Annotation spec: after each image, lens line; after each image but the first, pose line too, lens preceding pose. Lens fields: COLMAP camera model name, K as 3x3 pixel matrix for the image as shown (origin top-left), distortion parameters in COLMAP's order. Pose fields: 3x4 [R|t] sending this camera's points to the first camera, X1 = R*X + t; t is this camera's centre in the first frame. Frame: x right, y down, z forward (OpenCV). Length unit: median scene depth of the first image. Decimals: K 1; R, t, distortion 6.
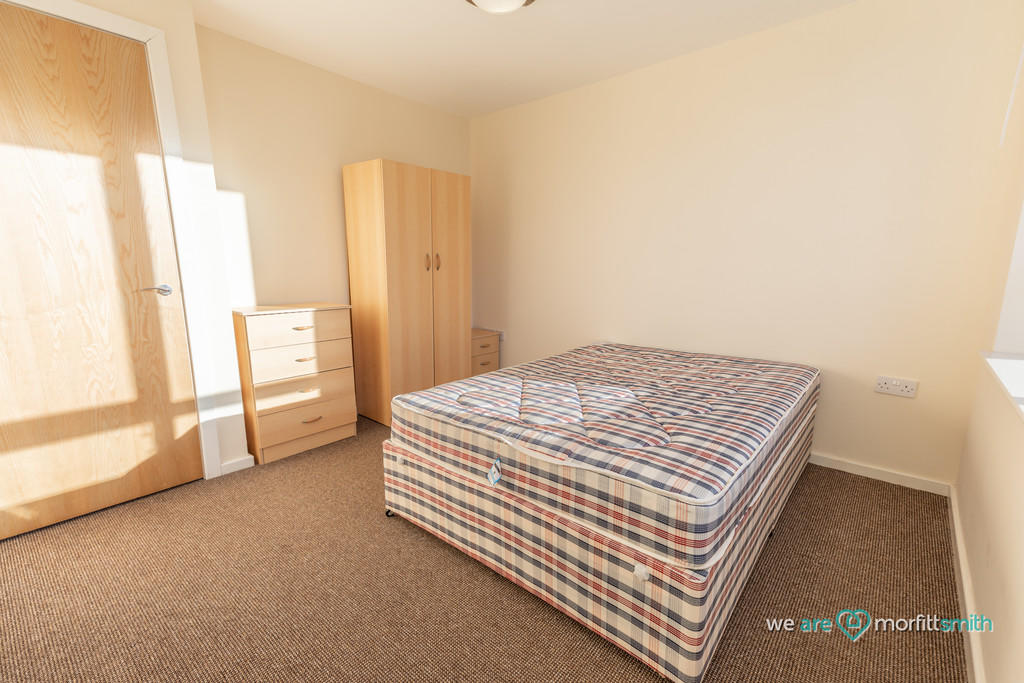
lens RADIAL K [[448.7, 0, 507.0], [0, 448.7, 341.8], [0, 0, 1]] dist [0.035865, -0.000201]
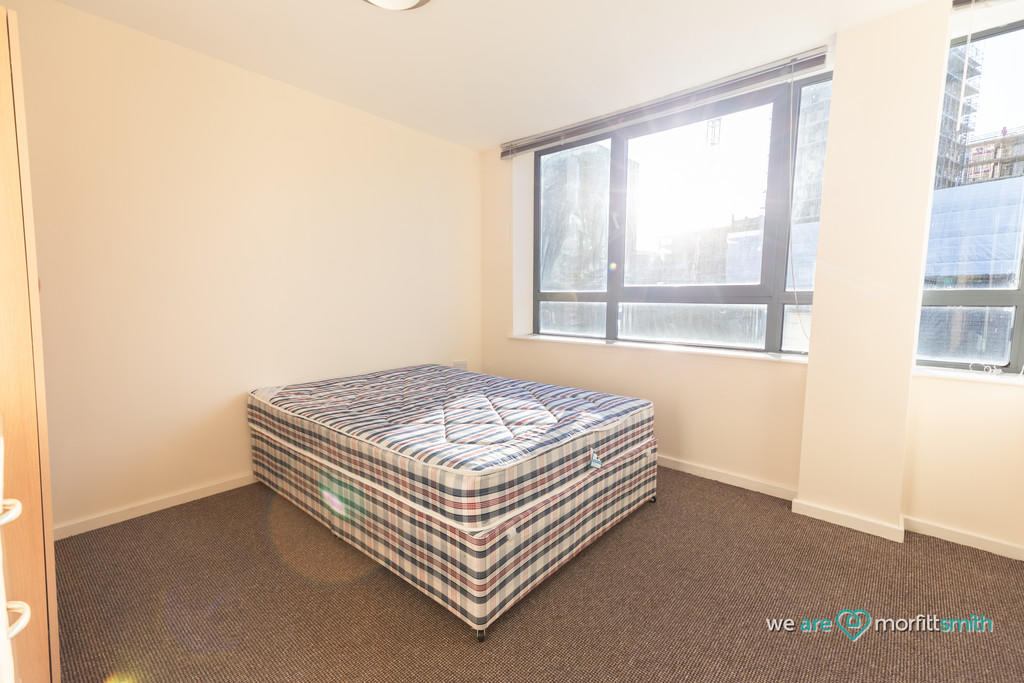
lens RADIAL K [[448.7, 0, 507.0], [0, 448.7, 341.8], [0, 0, 1]] dist [0.035865, -0.000201]
pose [[0.019793, -0.102001, 0.994587, -1.018466], [0.167495, 0.981062, 0.097281, -0.157041], [-0.985674, 0.164663, 0.036503, 0.934344]]
